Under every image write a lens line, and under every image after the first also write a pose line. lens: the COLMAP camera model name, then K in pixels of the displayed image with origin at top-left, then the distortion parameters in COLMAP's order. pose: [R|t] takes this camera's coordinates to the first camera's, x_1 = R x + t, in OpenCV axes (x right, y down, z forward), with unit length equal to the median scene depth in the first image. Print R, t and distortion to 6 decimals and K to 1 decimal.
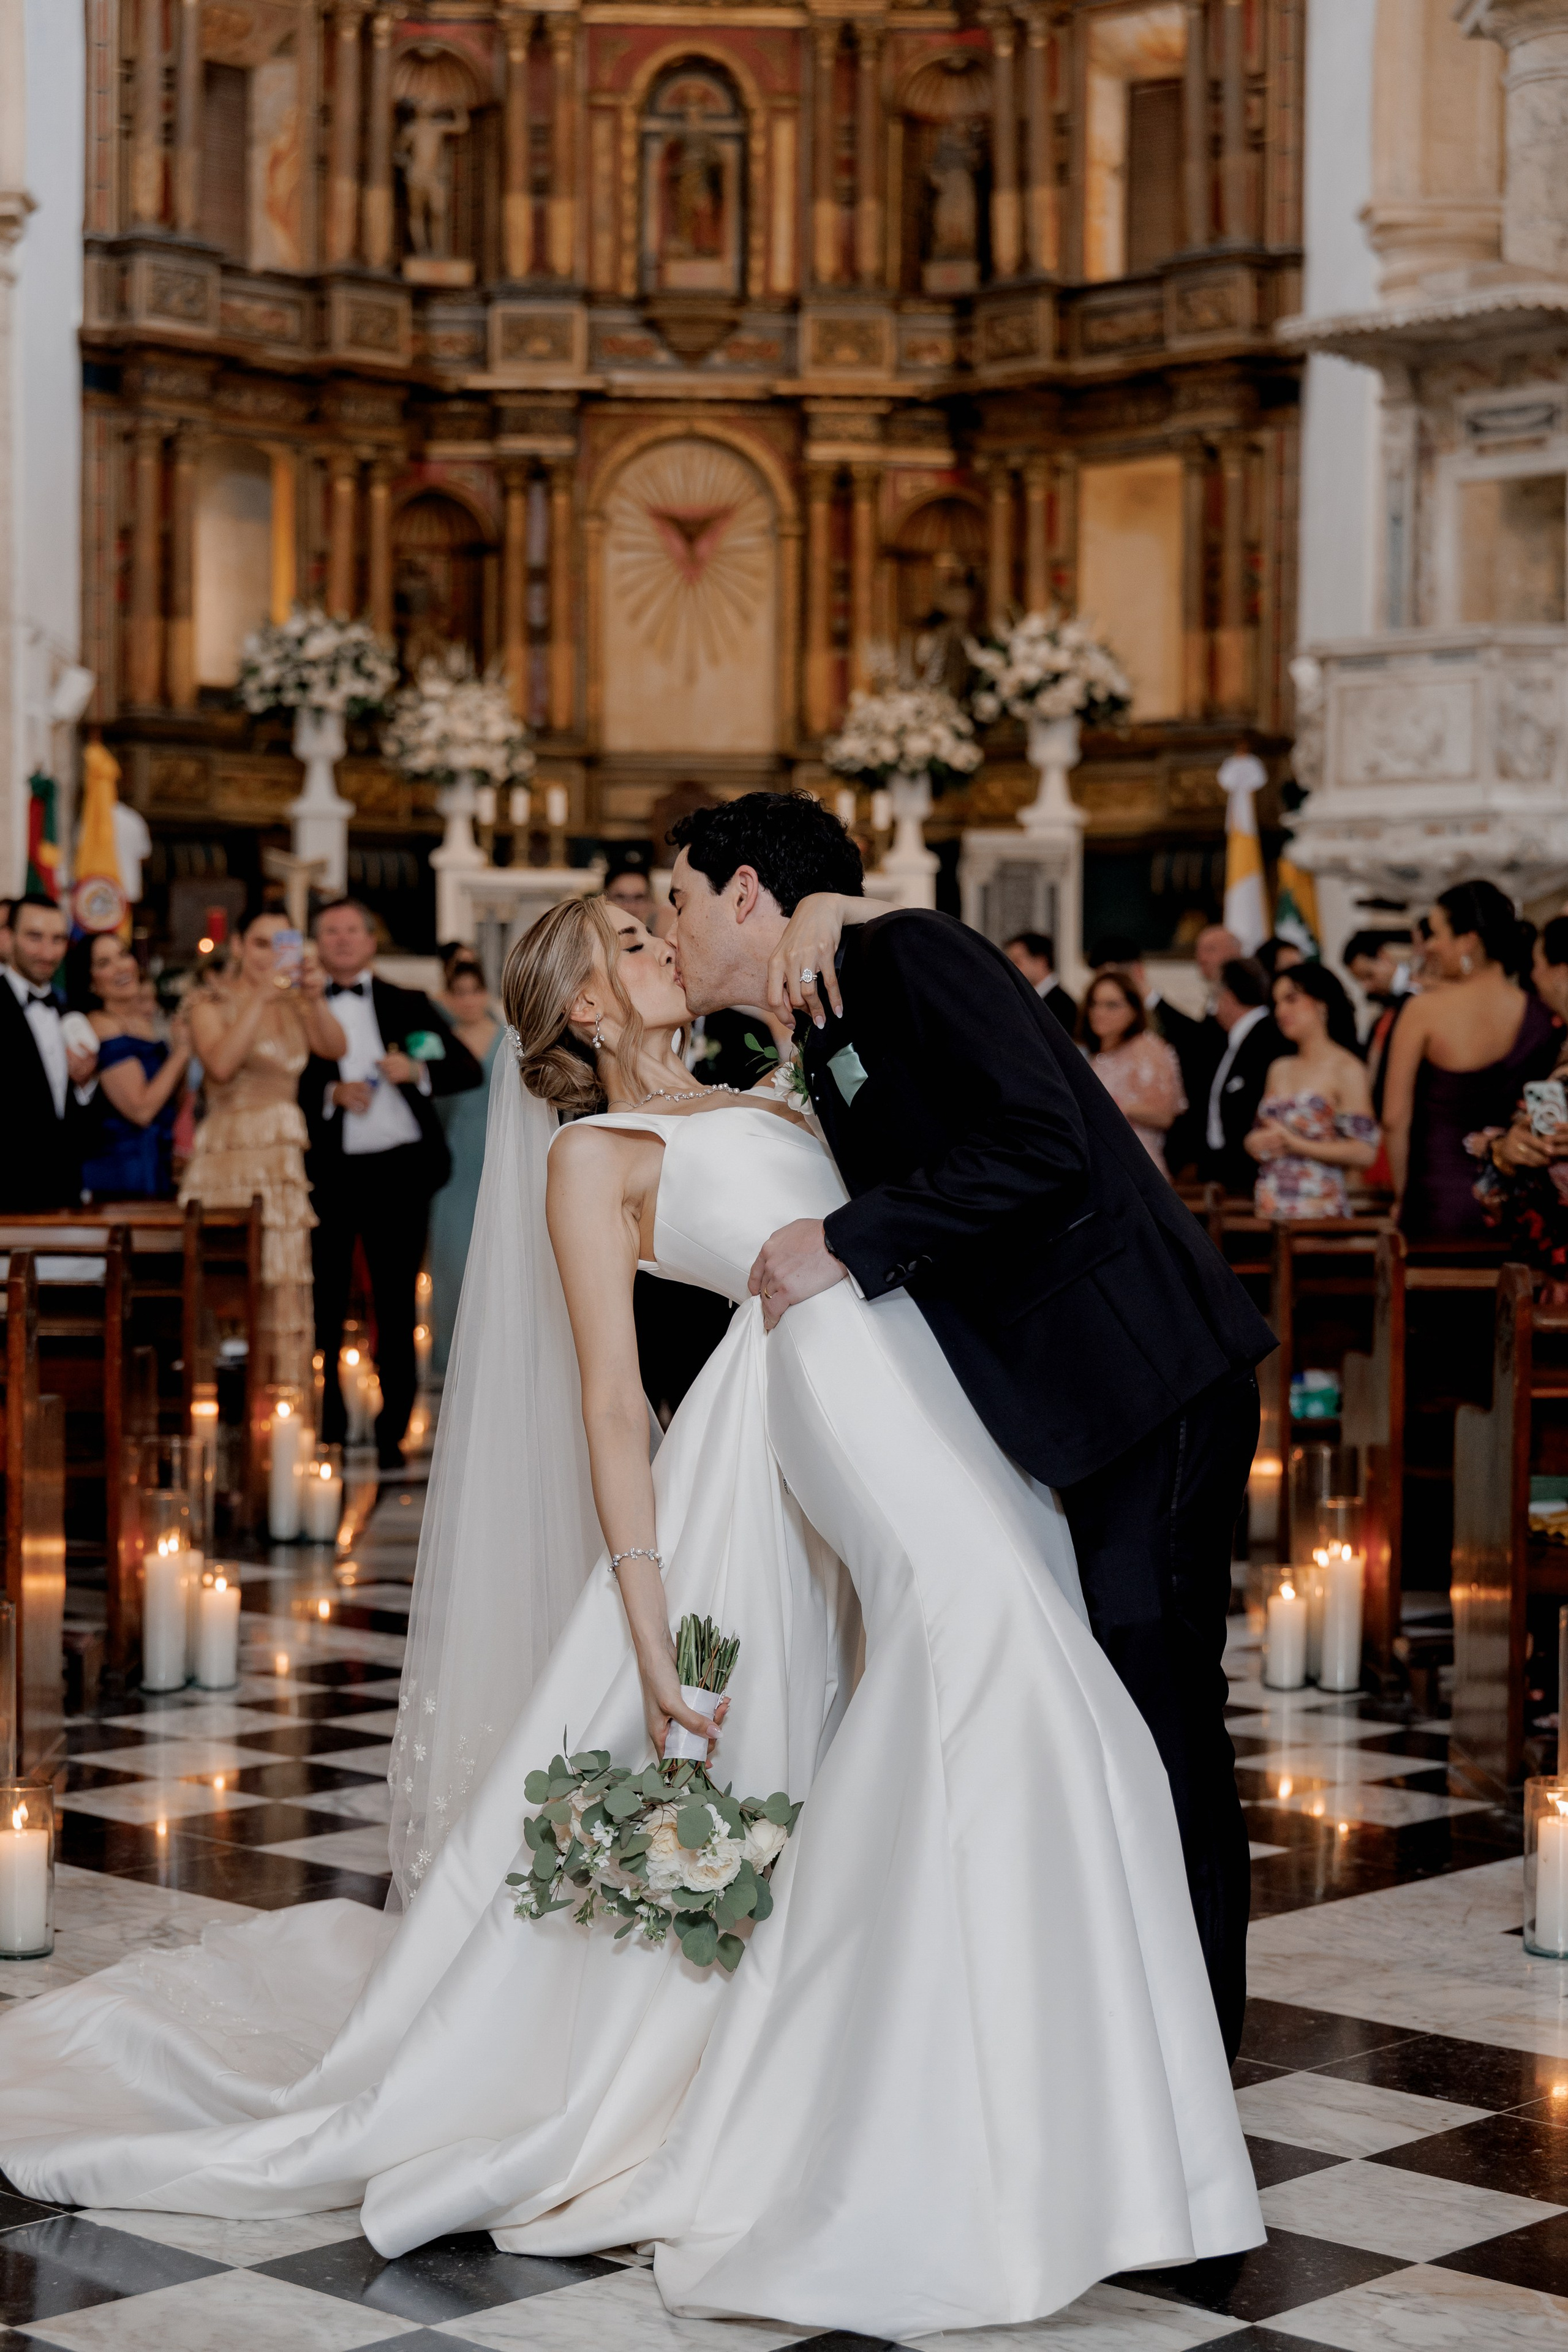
lens RADIAL K [[4156.9, 0, 761.6], [0, 4156.9, 1183.9], [0, 0, 1]] dist [-0.001446, 0.000000]
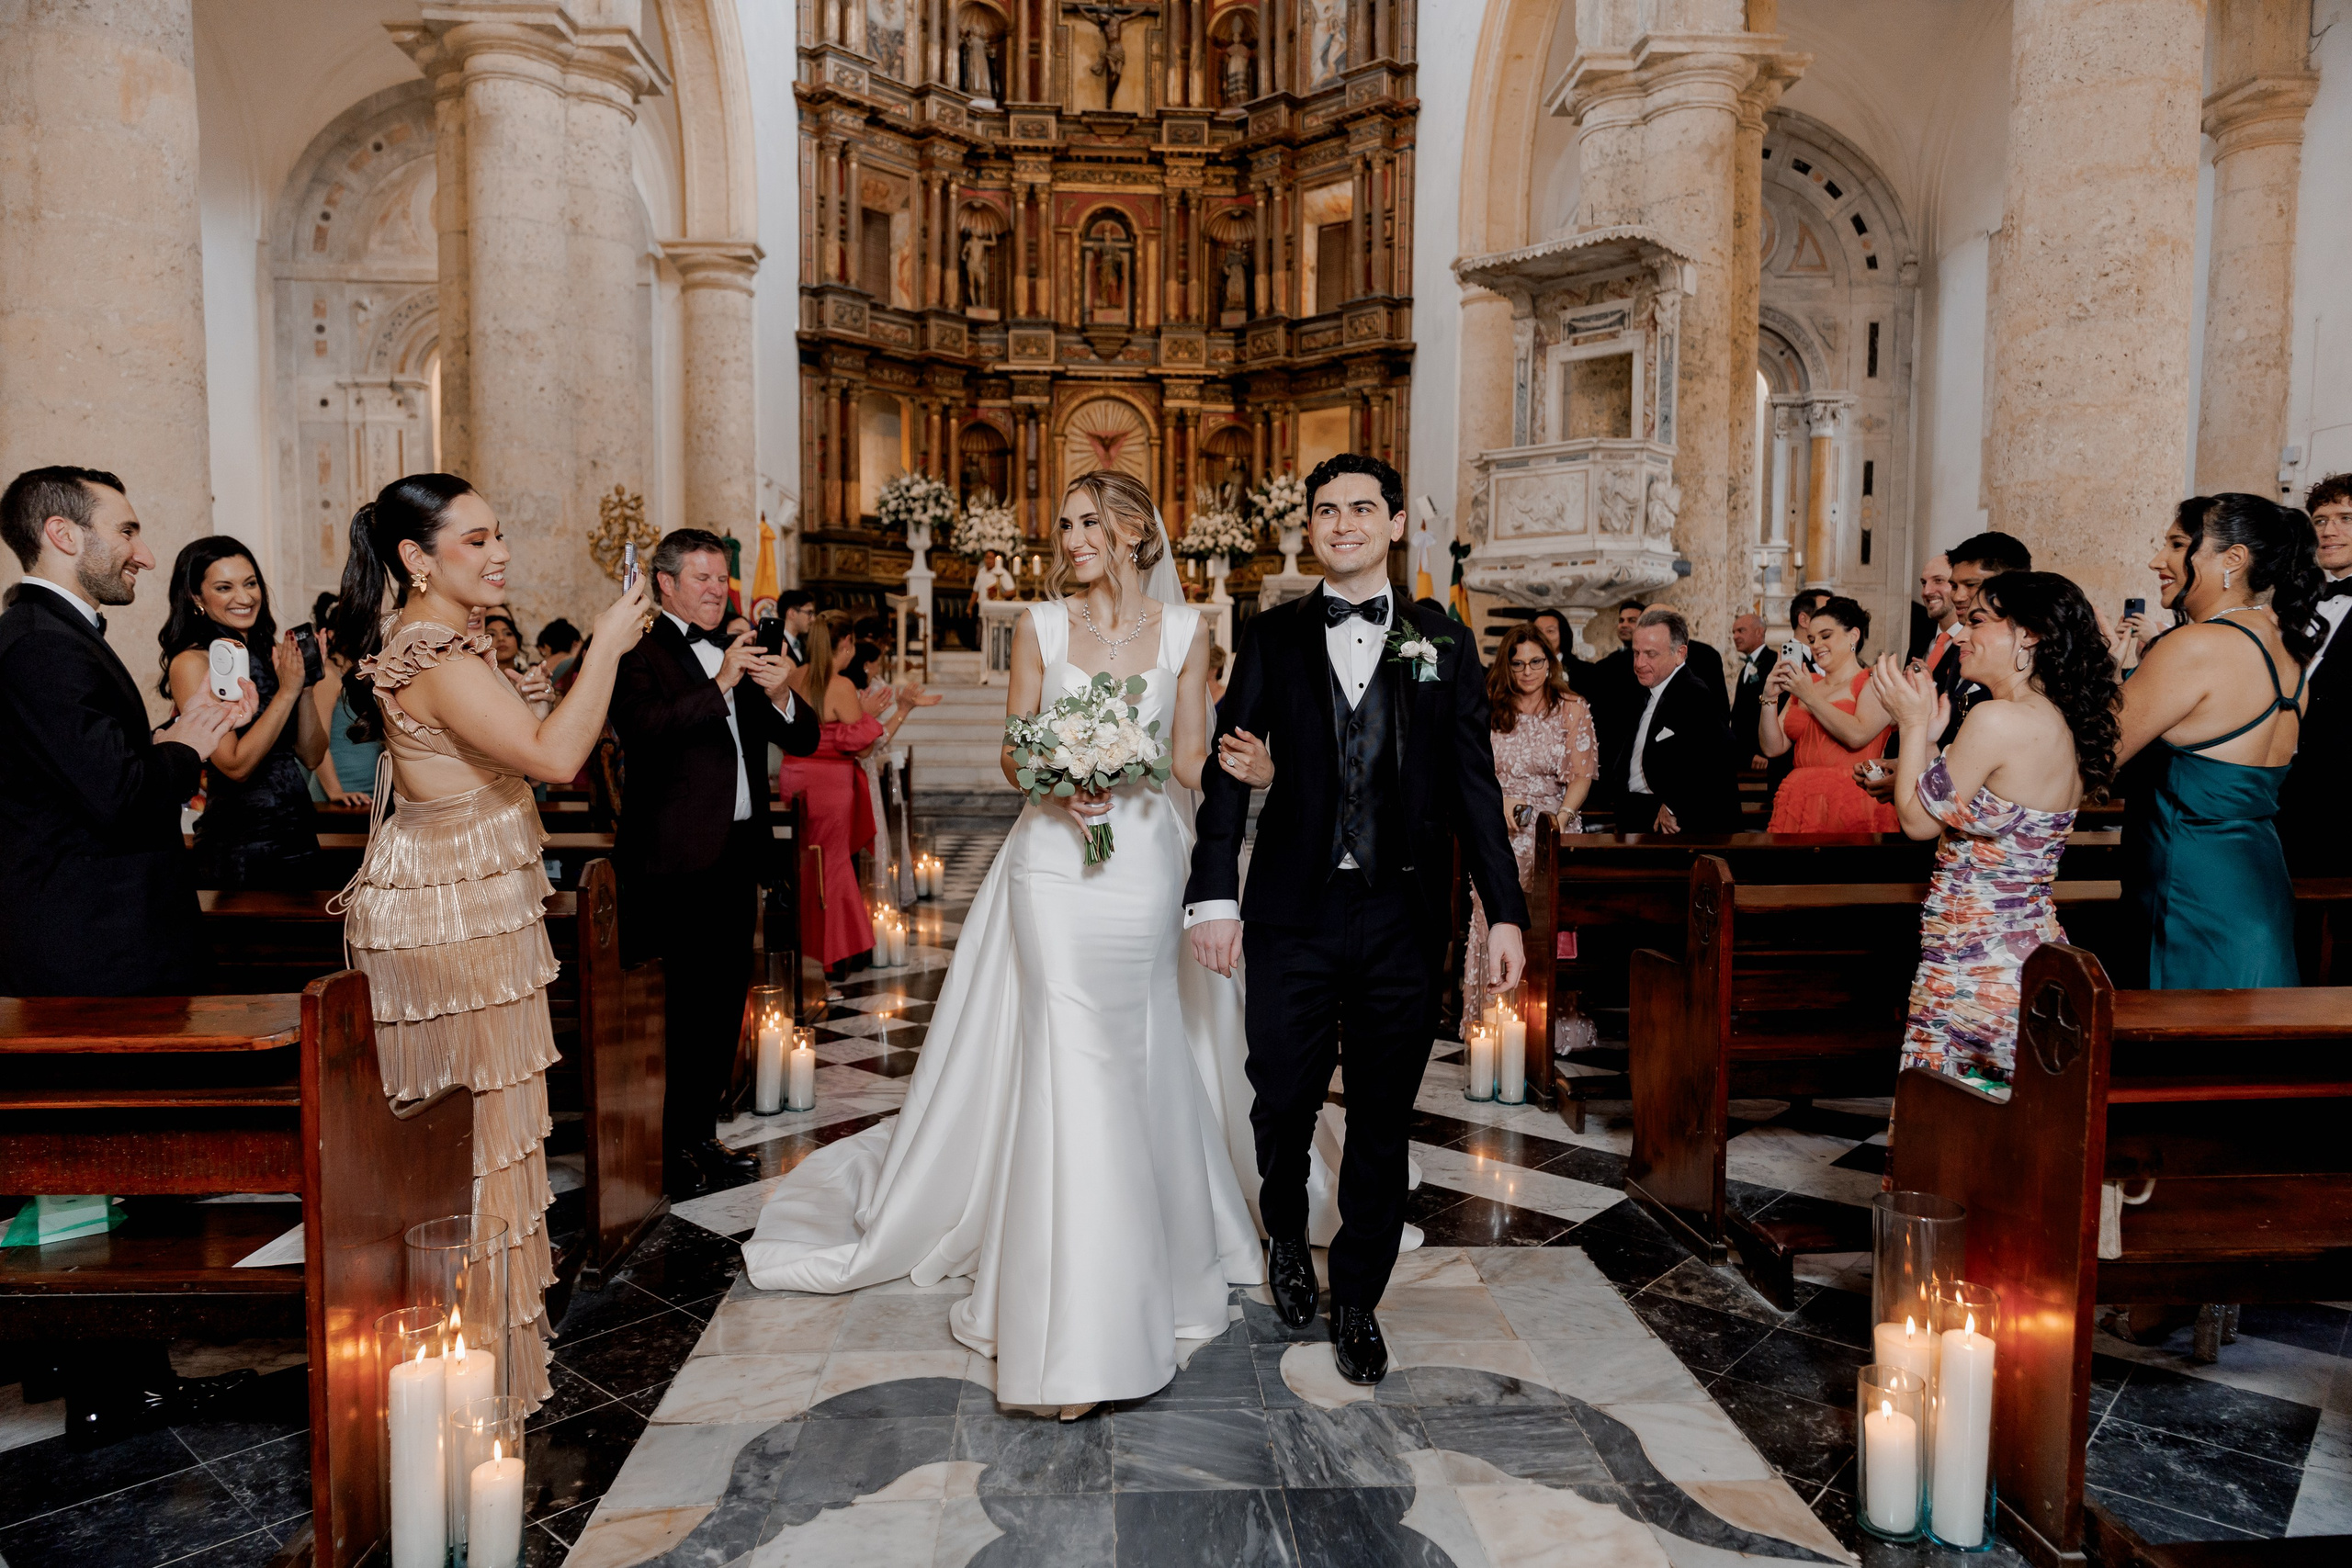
lens RADIAL K [[1510.2, 0, 1166.0], [0, 1510.2, 784.3], [0, 0, 1]] dist [0.005583, -0.000196]
pose [[0.999735, -0.002713, 0.022864, -0.005810], [0.002110, 0.999650, 0.026375, -0.008904], [-0.022928, -0.026320, 0.999391, 0.264338]]
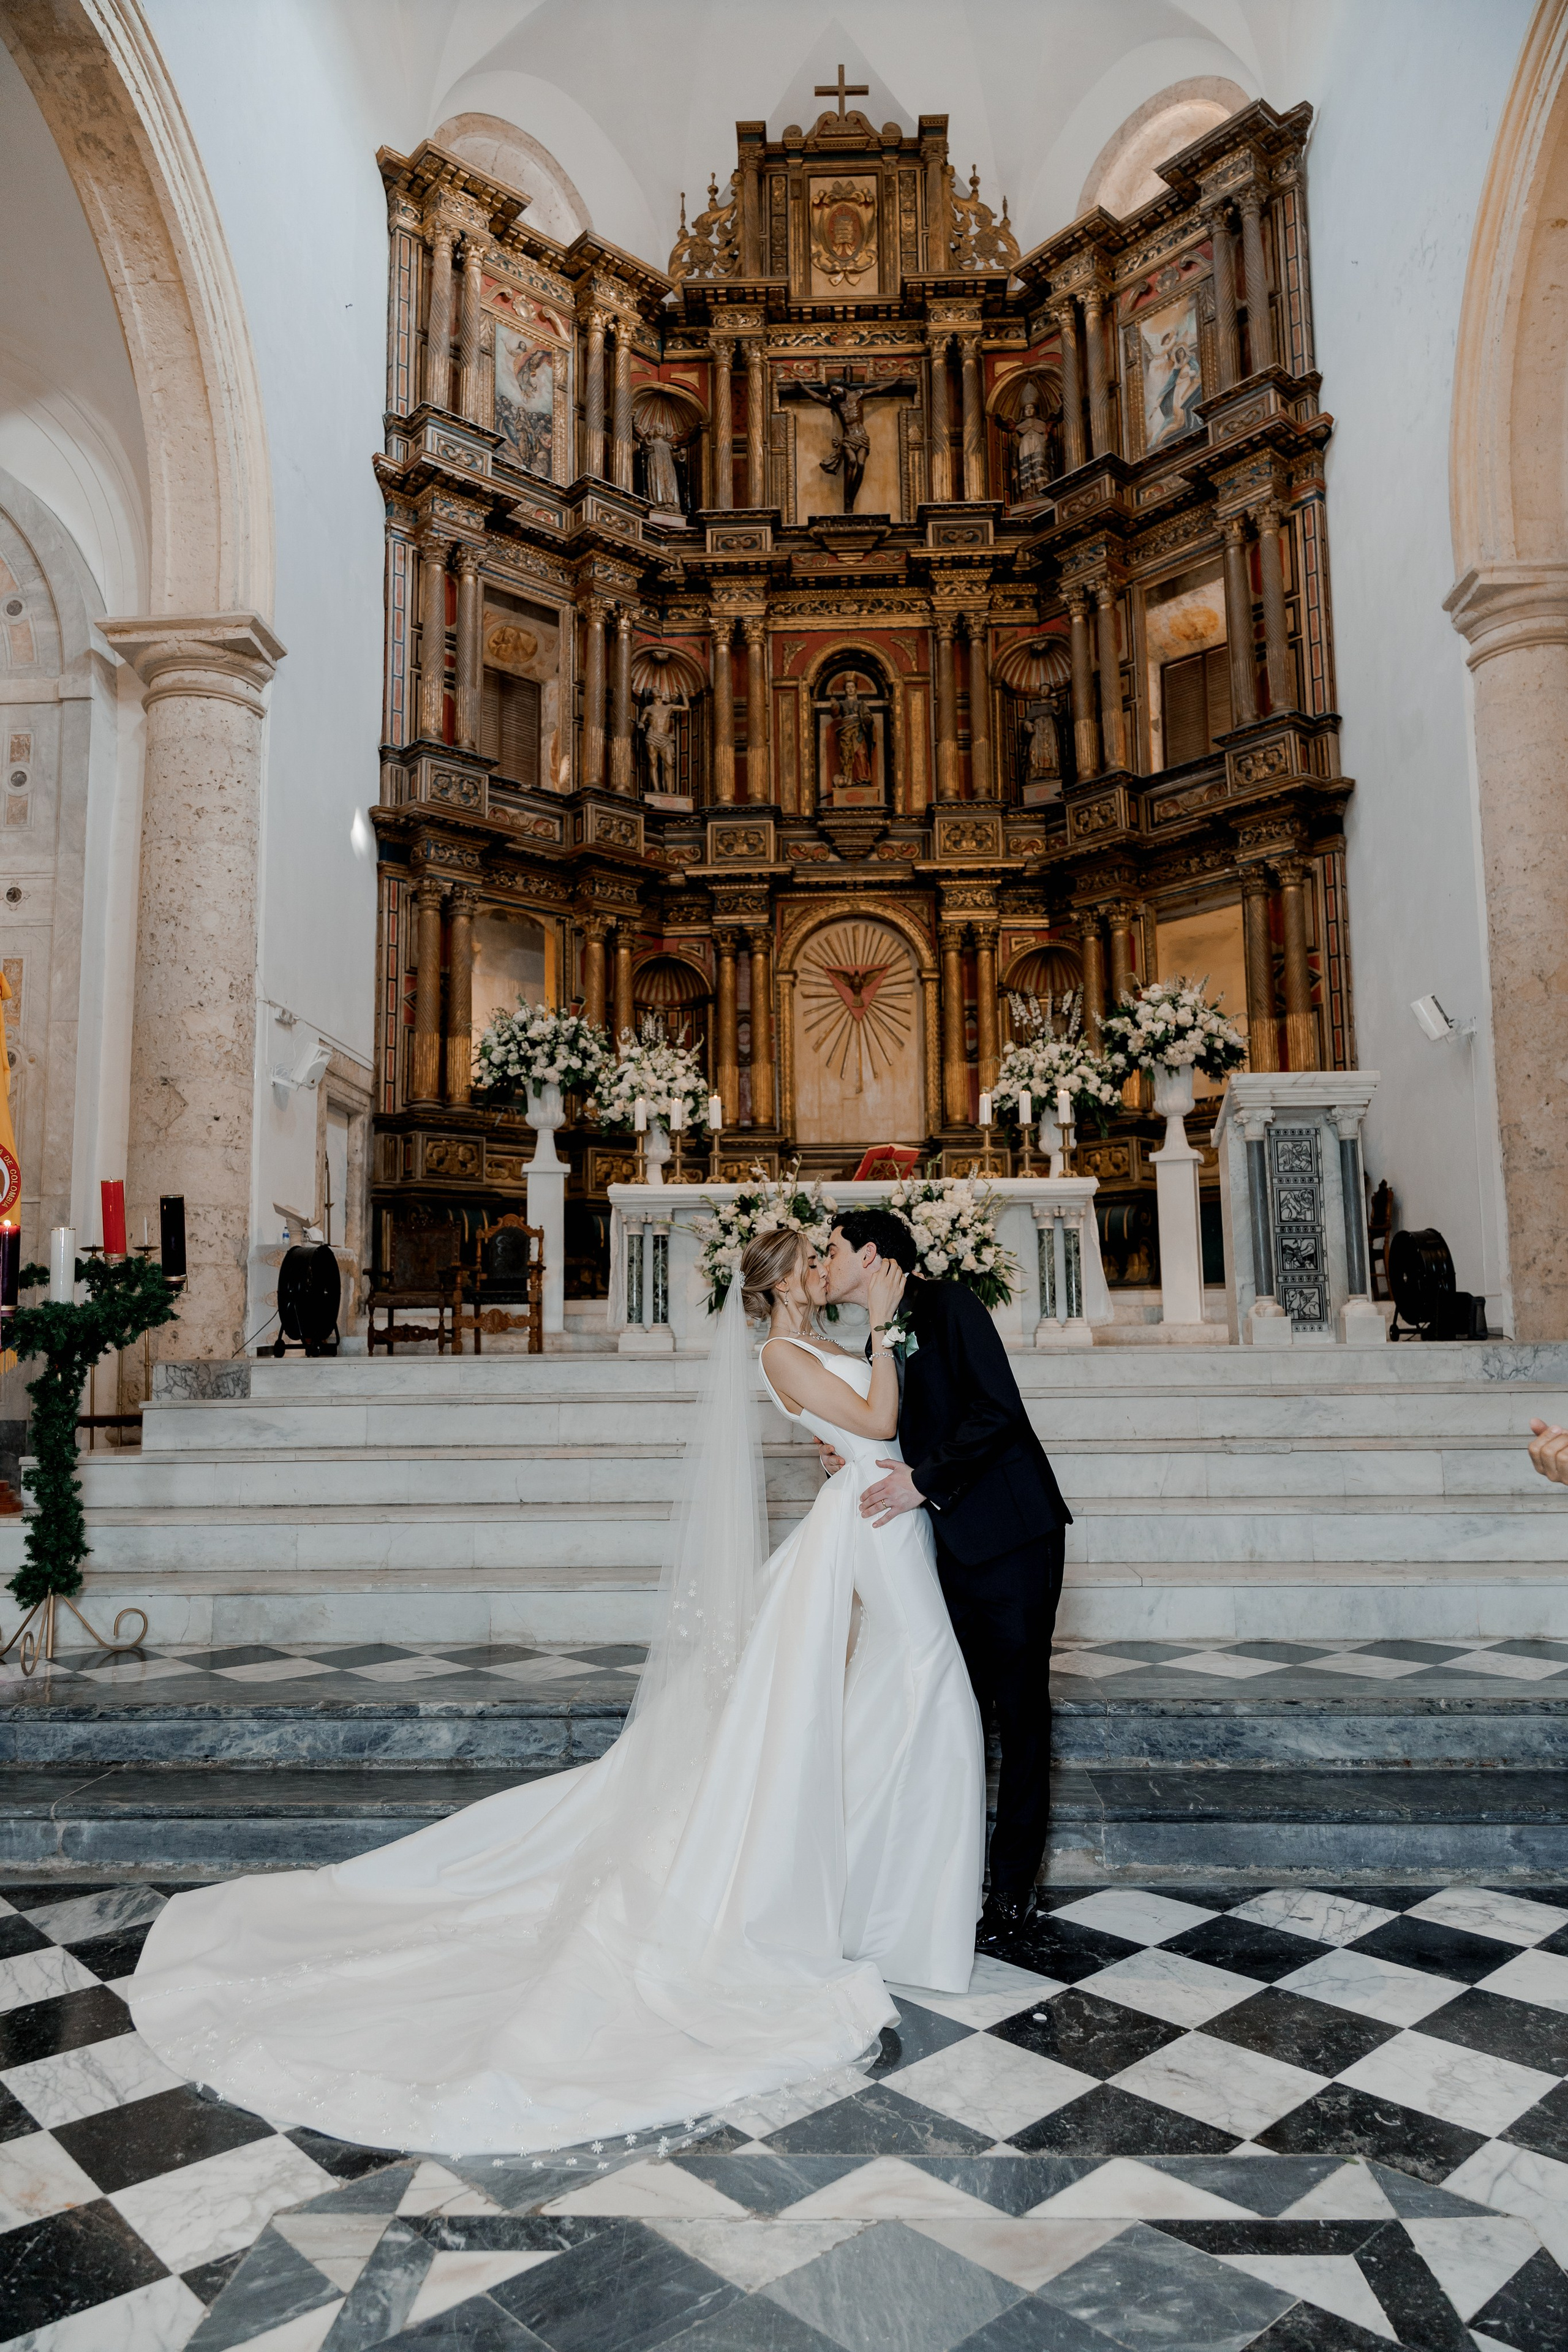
lens RADIAL K [[1510.3, 0, 776.6], [0, 1510.3, 1168.9], [0, 0, 1]] dist [0.005583, -0.000196]
pose [[0.996637, -0.031108, -0.075812, -0.008170], [0.018660, 0.986990, -0.159694, -0.019729], [0.079793, 0.157742, 0.984251, 0.553871]]
